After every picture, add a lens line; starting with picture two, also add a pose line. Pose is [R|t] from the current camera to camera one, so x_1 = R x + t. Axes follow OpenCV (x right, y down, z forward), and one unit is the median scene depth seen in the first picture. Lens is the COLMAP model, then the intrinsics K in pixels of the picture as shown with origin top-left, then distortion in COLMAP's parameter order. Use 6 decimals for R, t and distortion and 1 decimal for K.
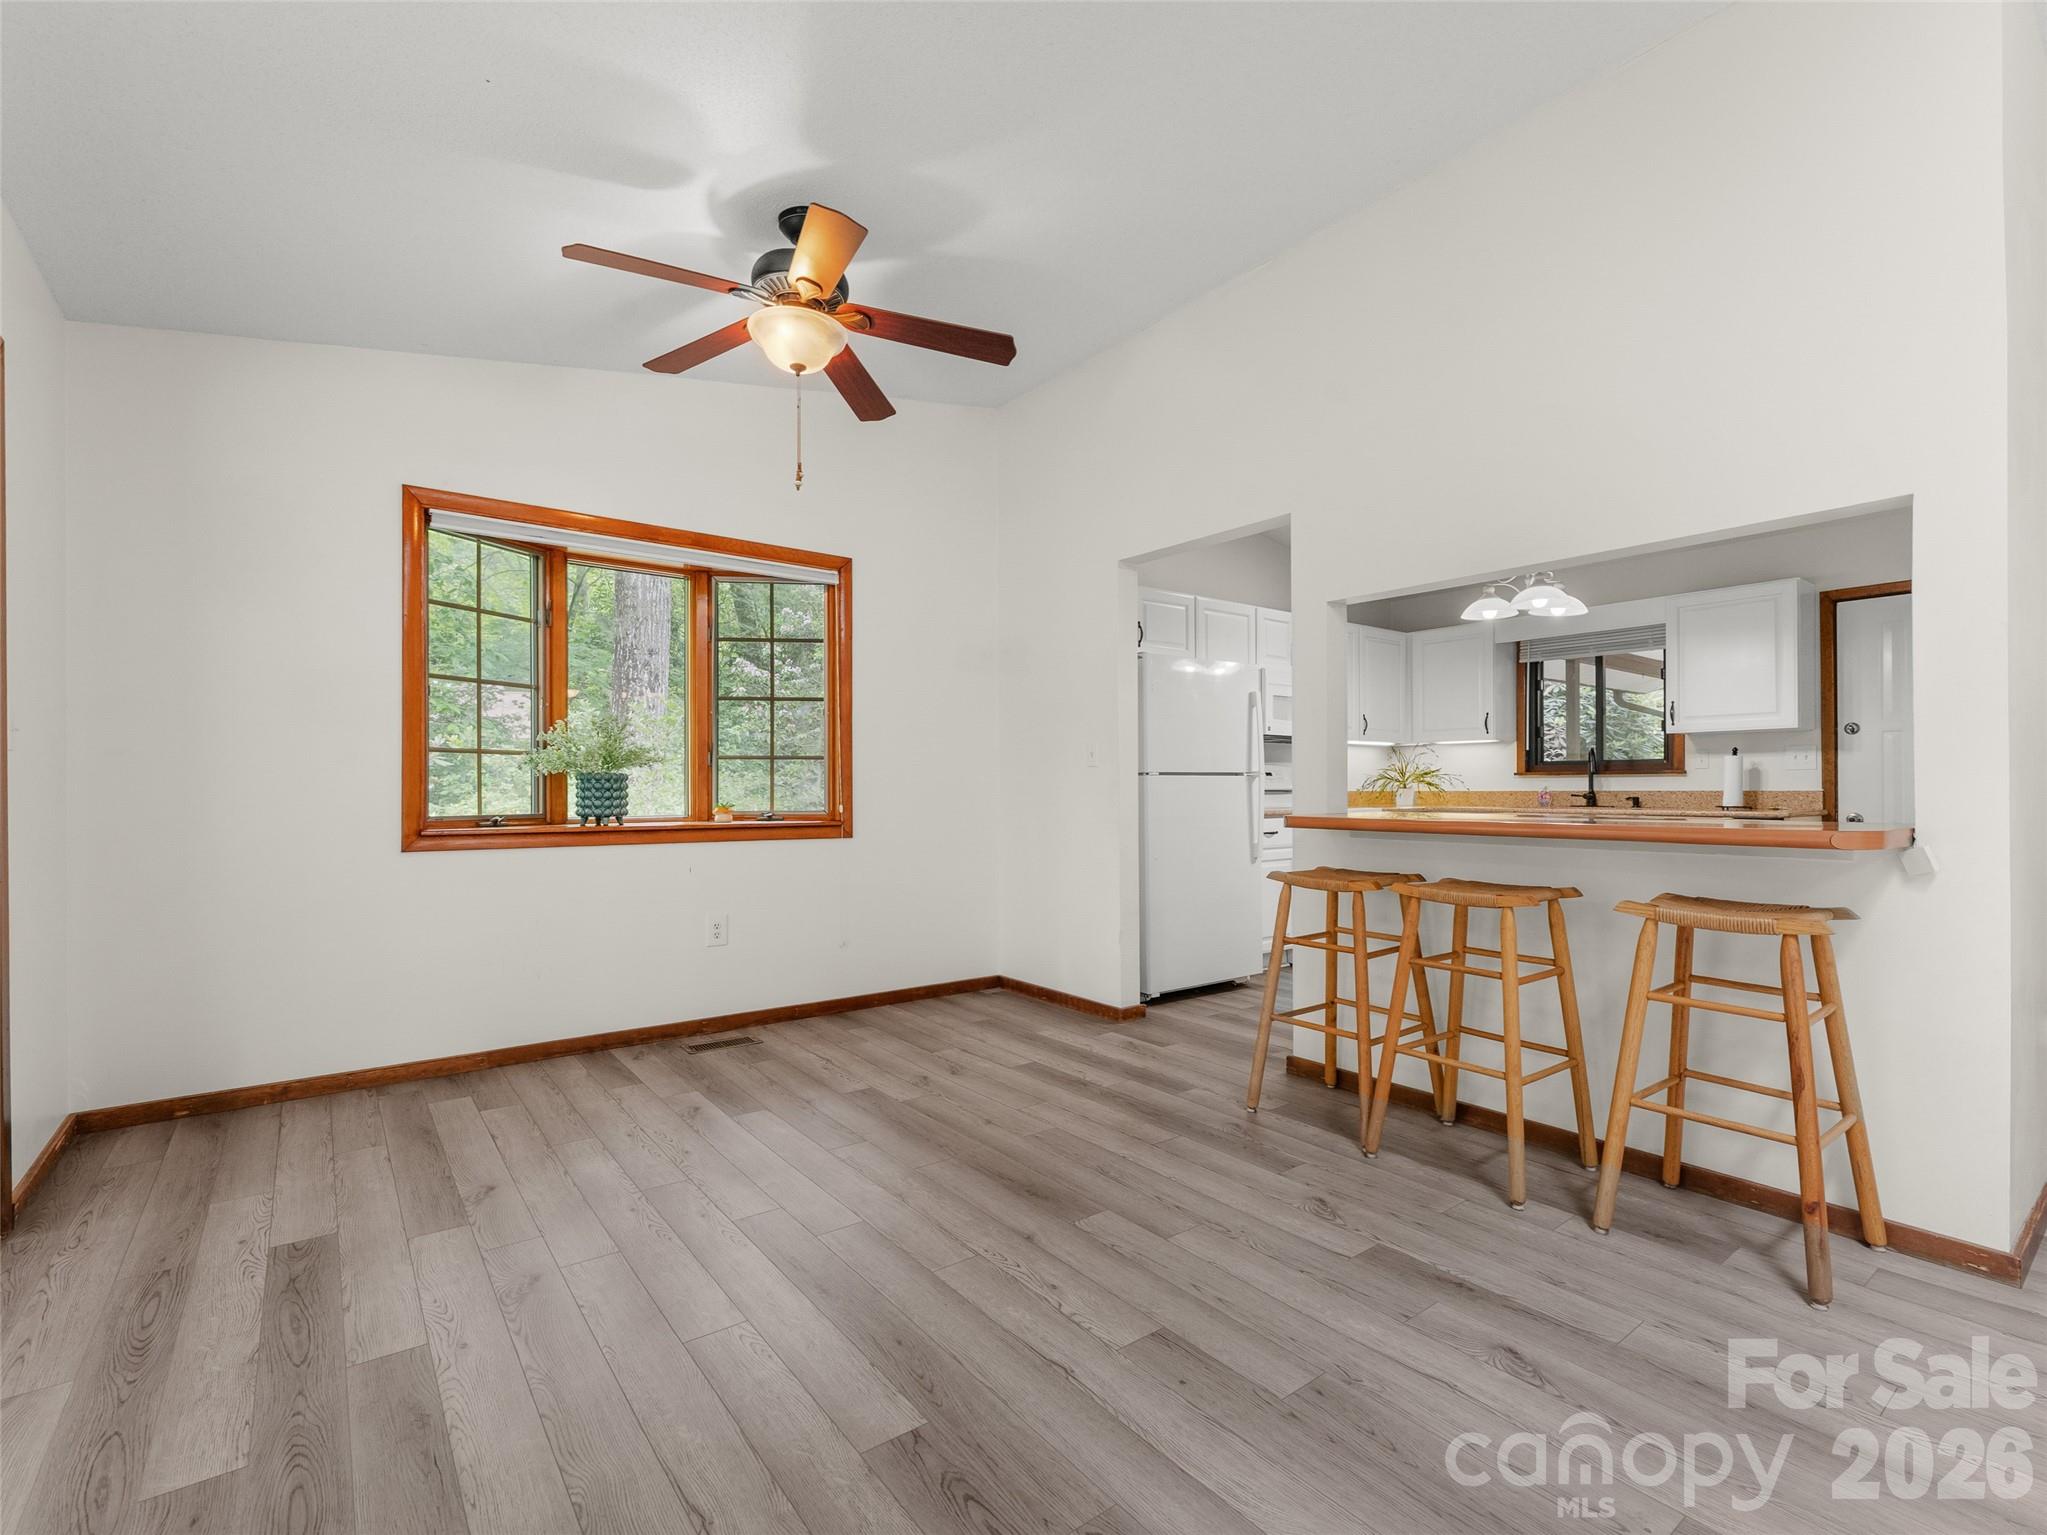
lens RADIAL K [[935.7, 0, 1014.5], [0, 935.7, 779.4], [0, 0, 1]] dist [-0.002562, -0.000292]
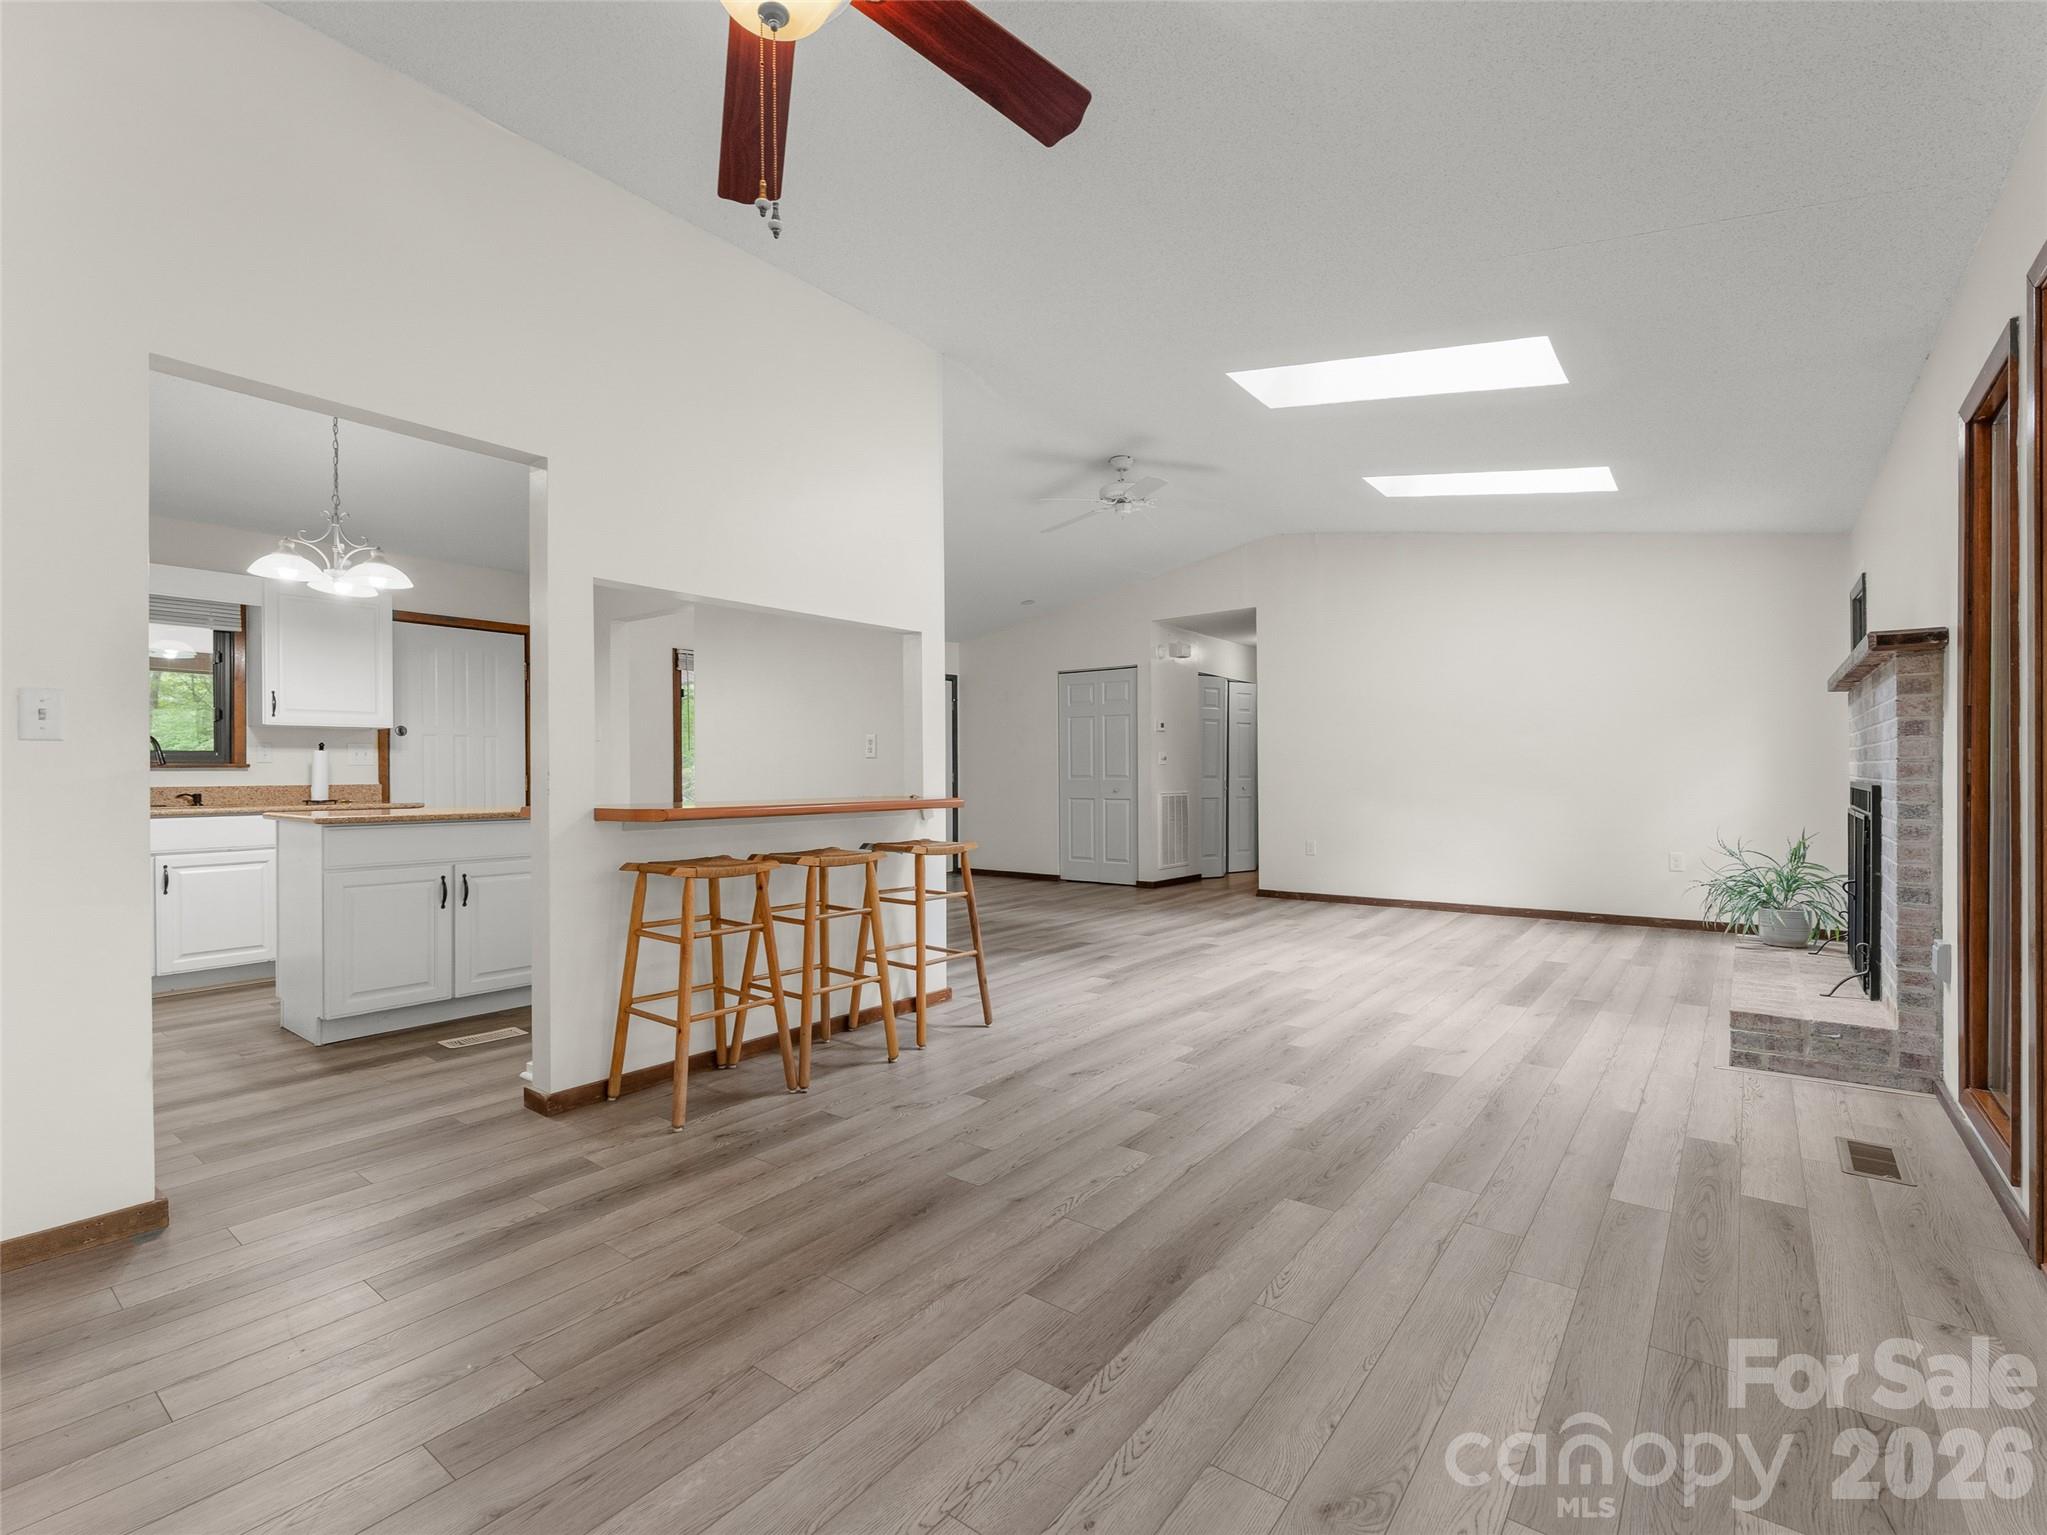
lens RADIAL K [[937.7, 0, 1029.0], [0, 937.7, 773.6], [0, 0, 1]] dist [0.000311, -0.000555]
pose [[-0.270559, 0.004769, 0.962692, -0.529973], [0.000002, 0.999988, -0.004953, 0.005972], [-0.962703, -0.001338, -0.270555, 0.667150]]
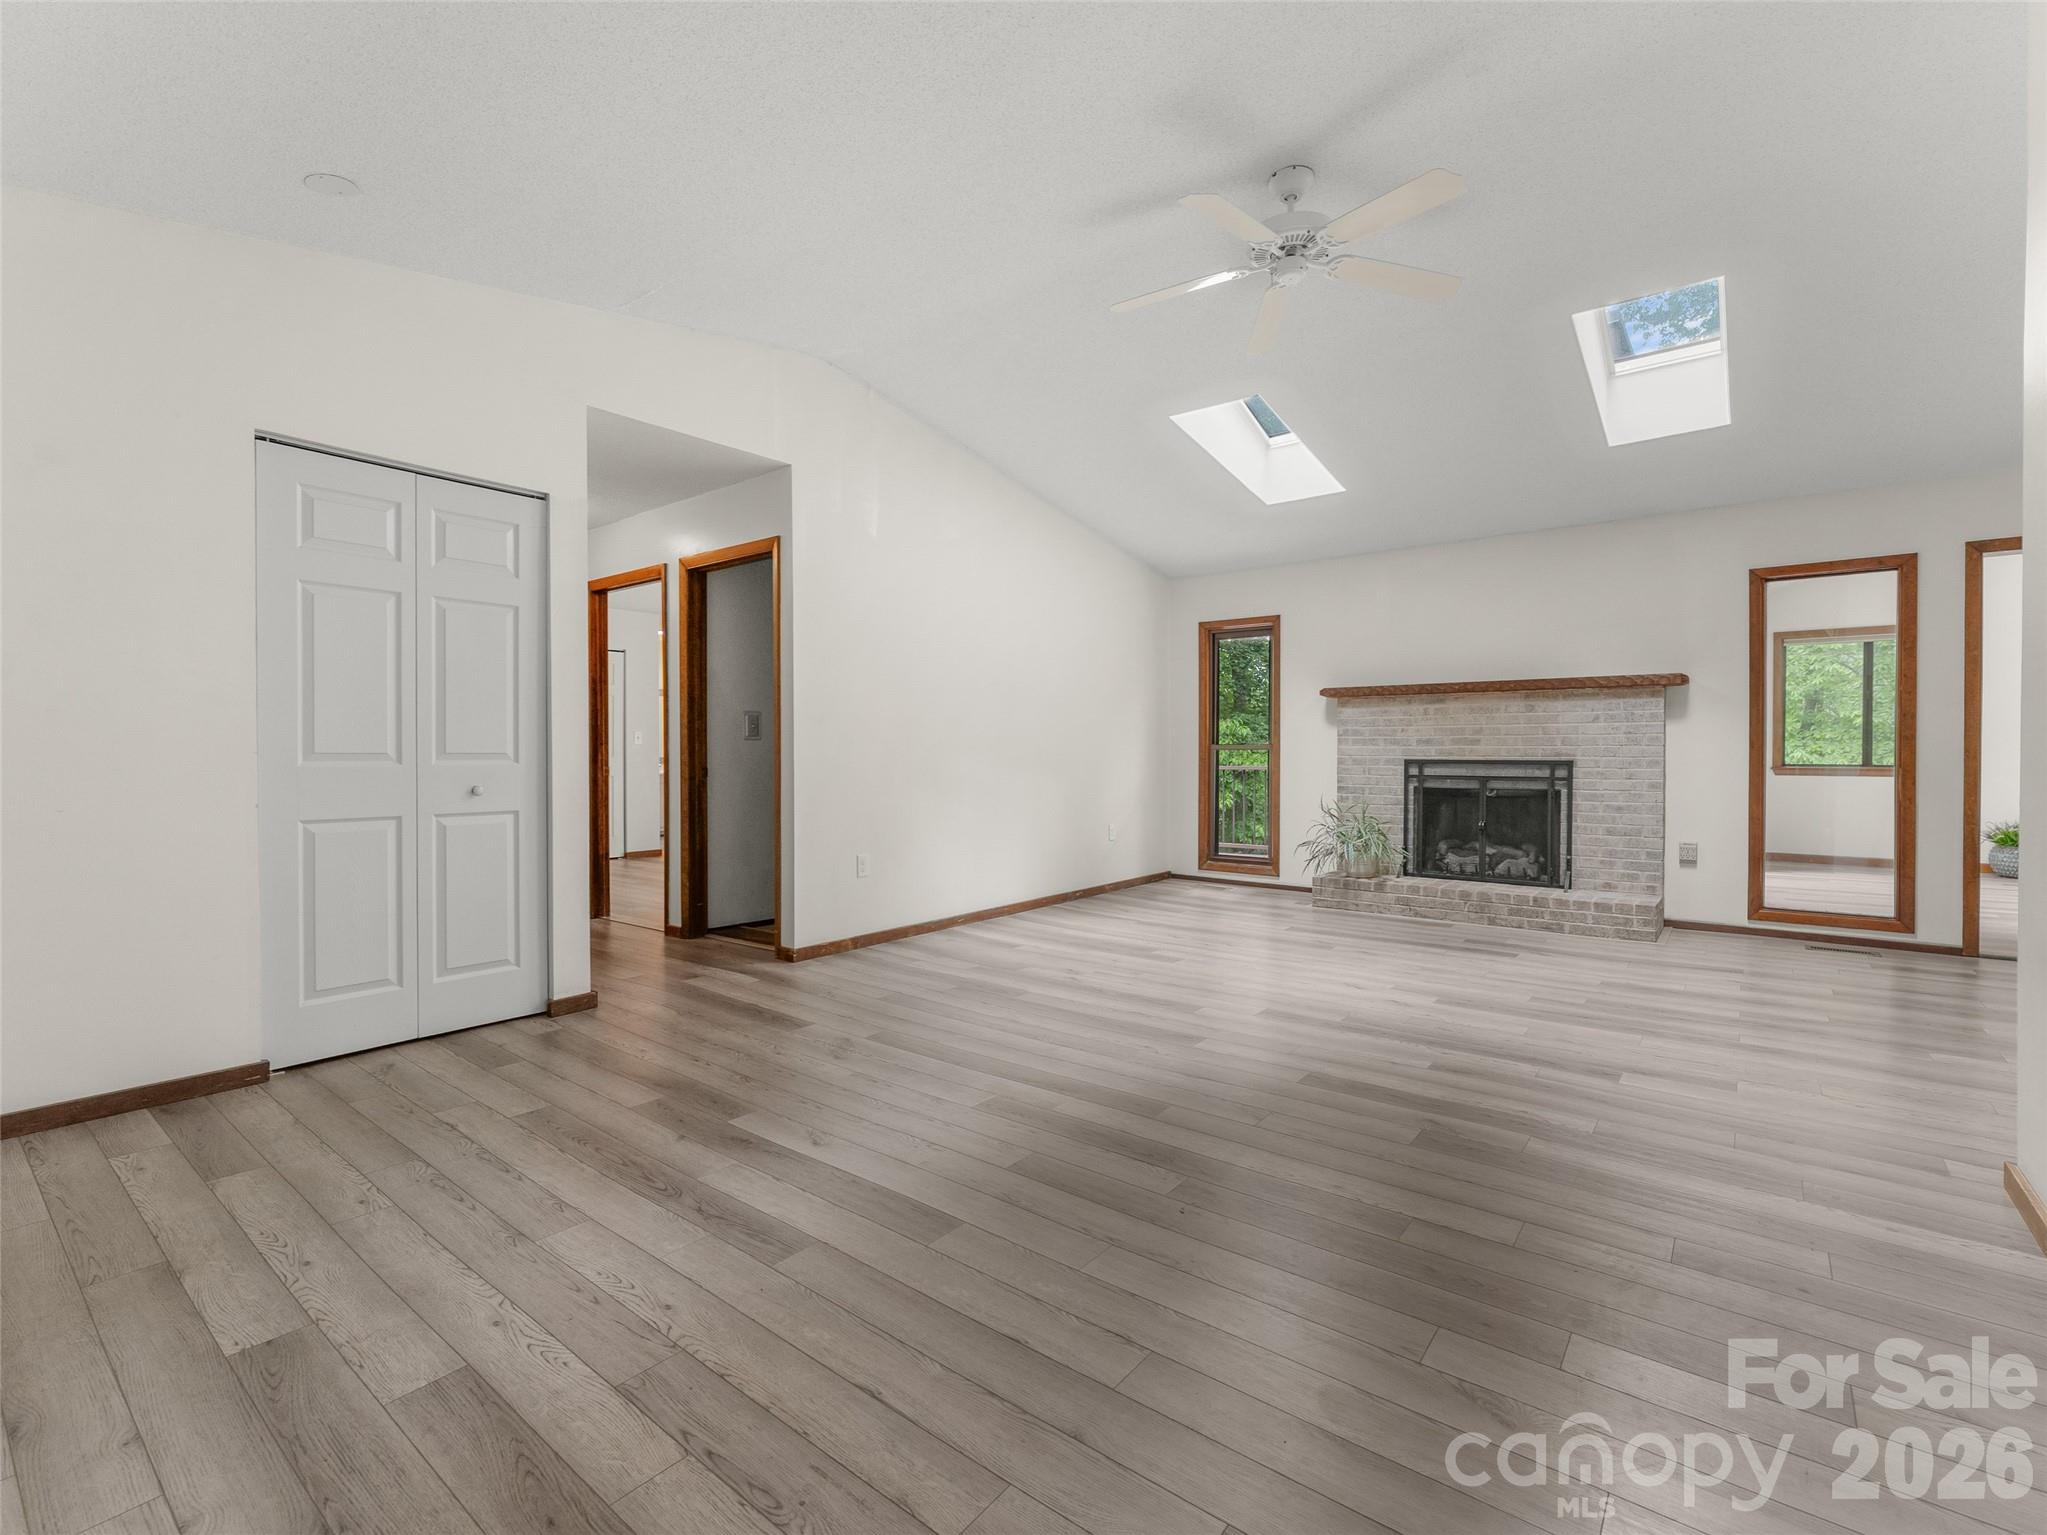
lens RADIAL K [[921.8, 0, 1022.3], [0, 921.8, 761.1], [0, 0, 1]] dist [-0.002517, -0.000147]
pose [[-0.966680, 0.004793, -0.255945, 1.183012], [0.004152, 0.999987, 0.003045, 0.005980], [0.255956, 0.001881, -0.966687, 0.830159]]
